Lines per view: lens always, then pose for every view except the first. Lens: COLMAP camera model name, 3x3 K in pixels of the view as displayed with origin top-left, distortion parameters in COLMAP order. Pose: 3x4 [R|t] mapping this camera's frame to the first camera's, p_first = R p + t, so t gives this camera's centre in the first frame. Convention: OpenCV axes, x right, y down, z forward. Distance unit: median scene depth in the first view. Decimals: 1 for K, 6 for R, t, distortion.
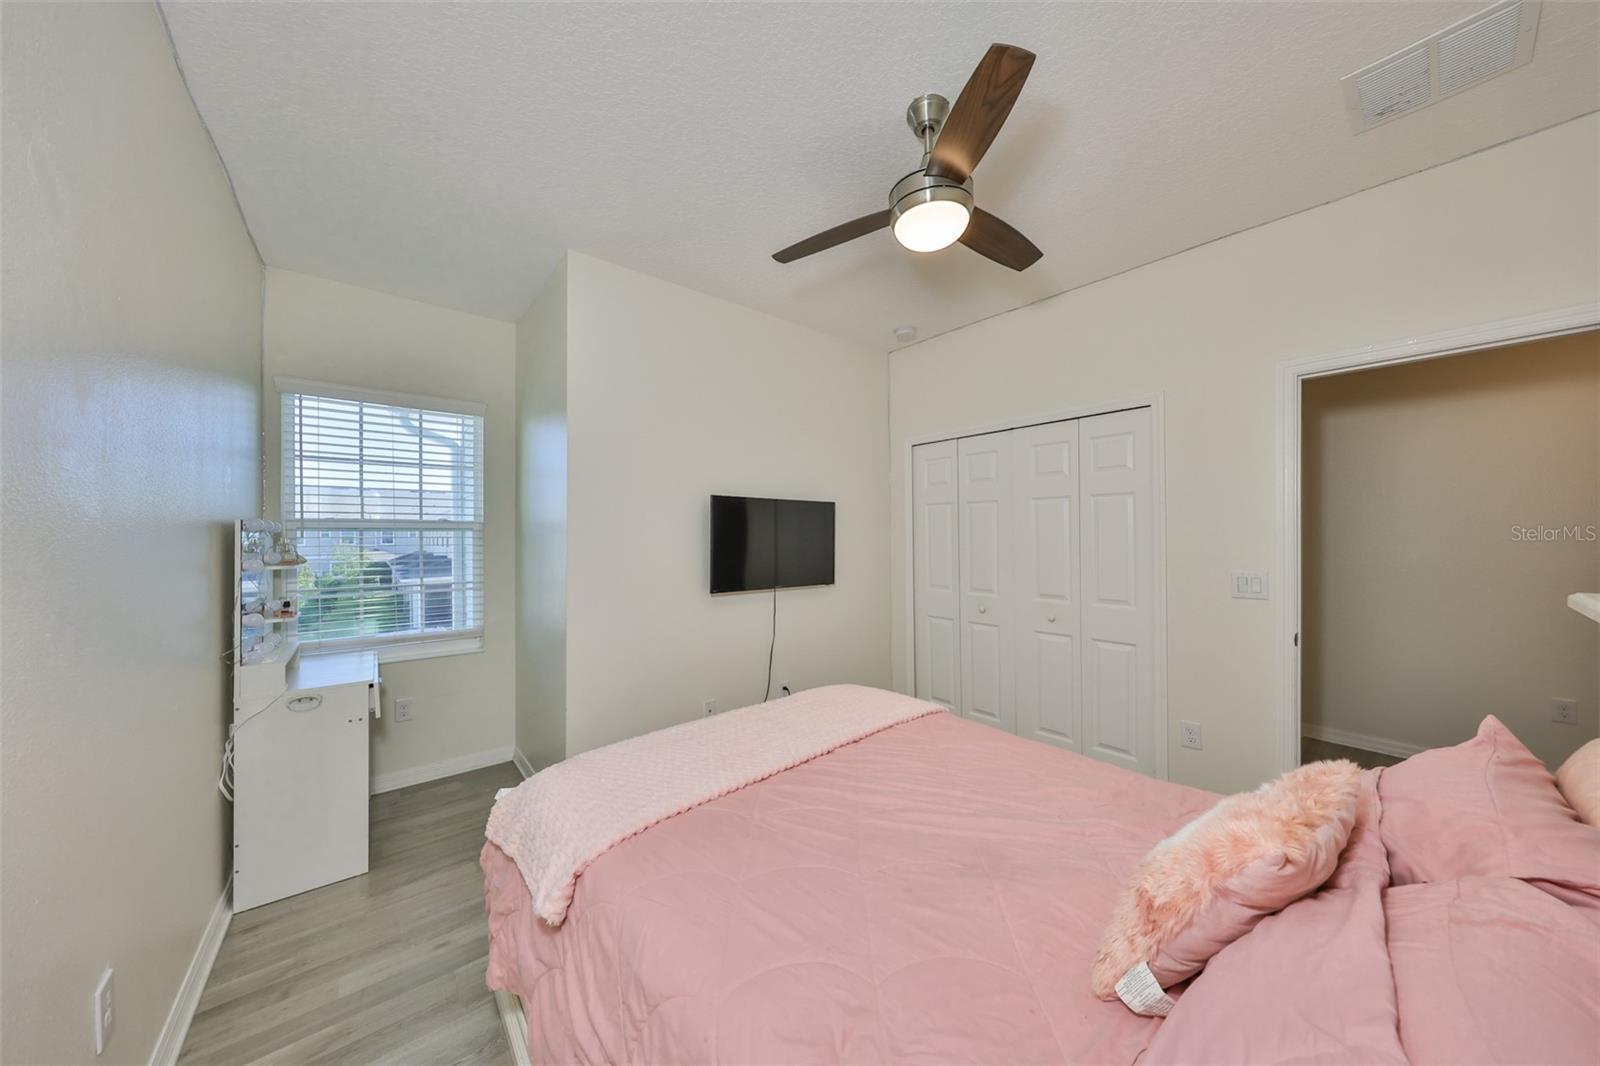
lens RADIAL K [[486.9, 0, 800.3], [0, 486.9, 536.6], [0, 0, 1]] dist [0.001225, 0.000030]
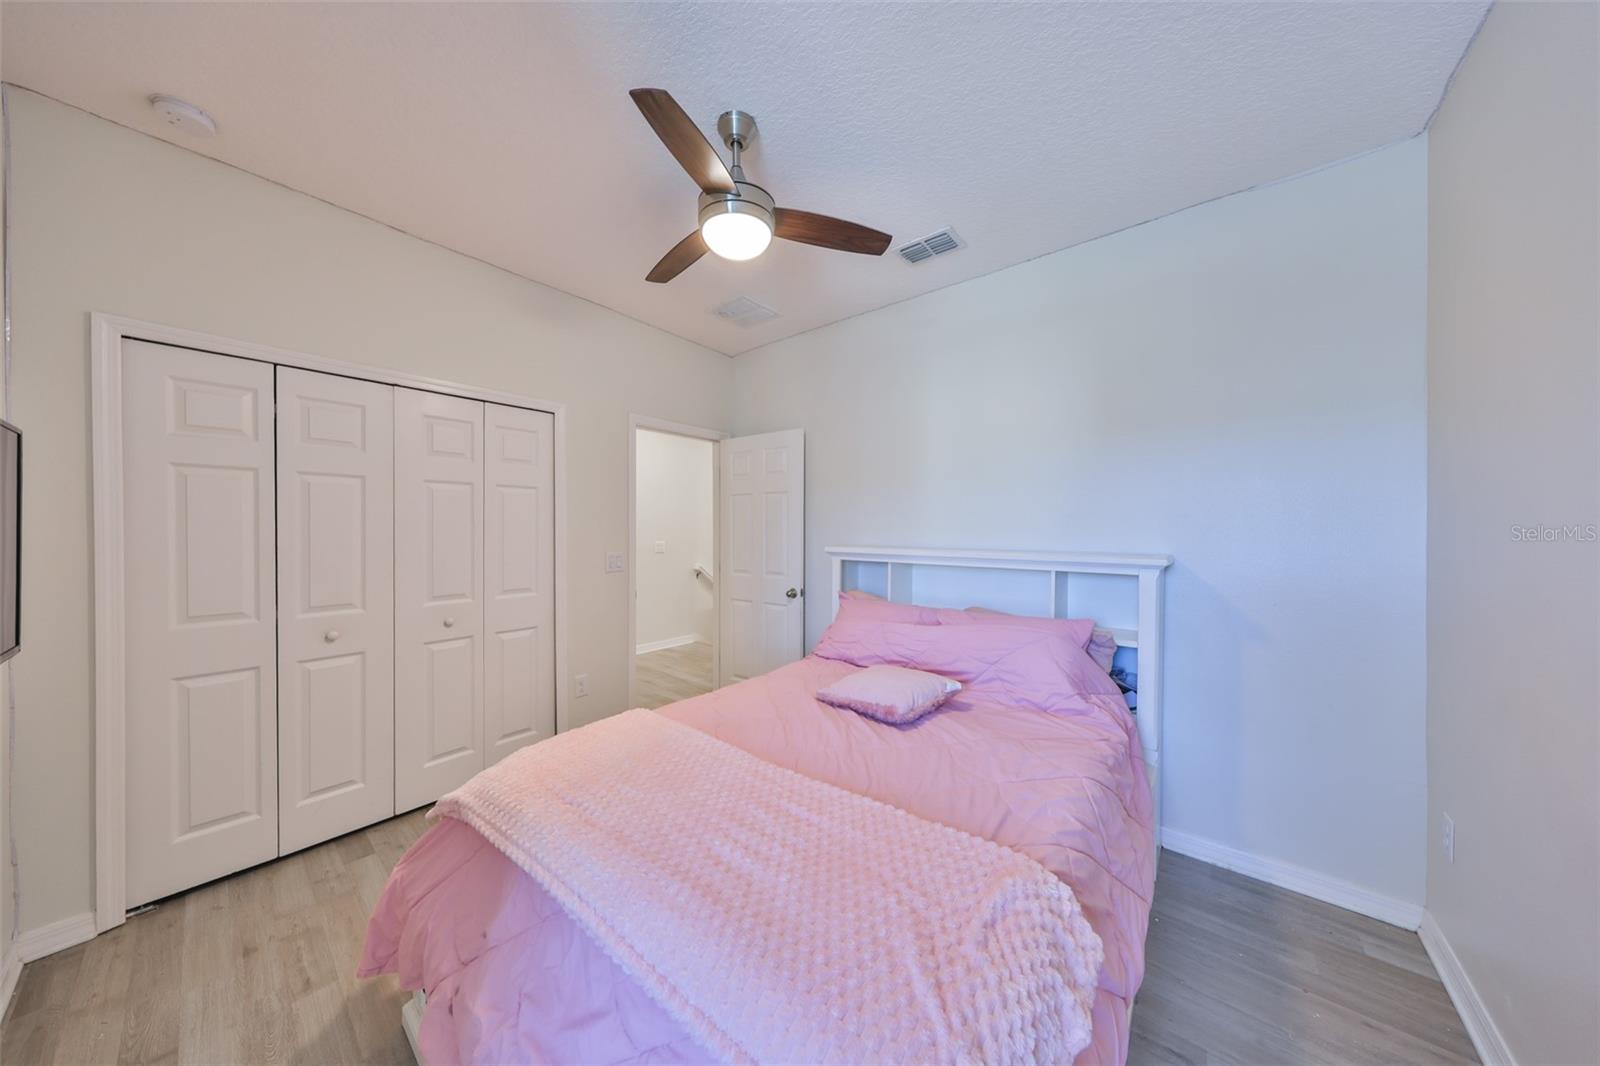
lens RADIAL K [[486.9, 0, 800.3], [0, 486.9, 536.6], [0, 0, 1]] dist [0.001225, 0.000030]
pose [[-0.146327, -0.008934, 0.989196, -0.459543], [0.002525, 0.999953, 0.009404, 0.011210], [-0.989233, 0.003873, -0.146297, 0.555641]]
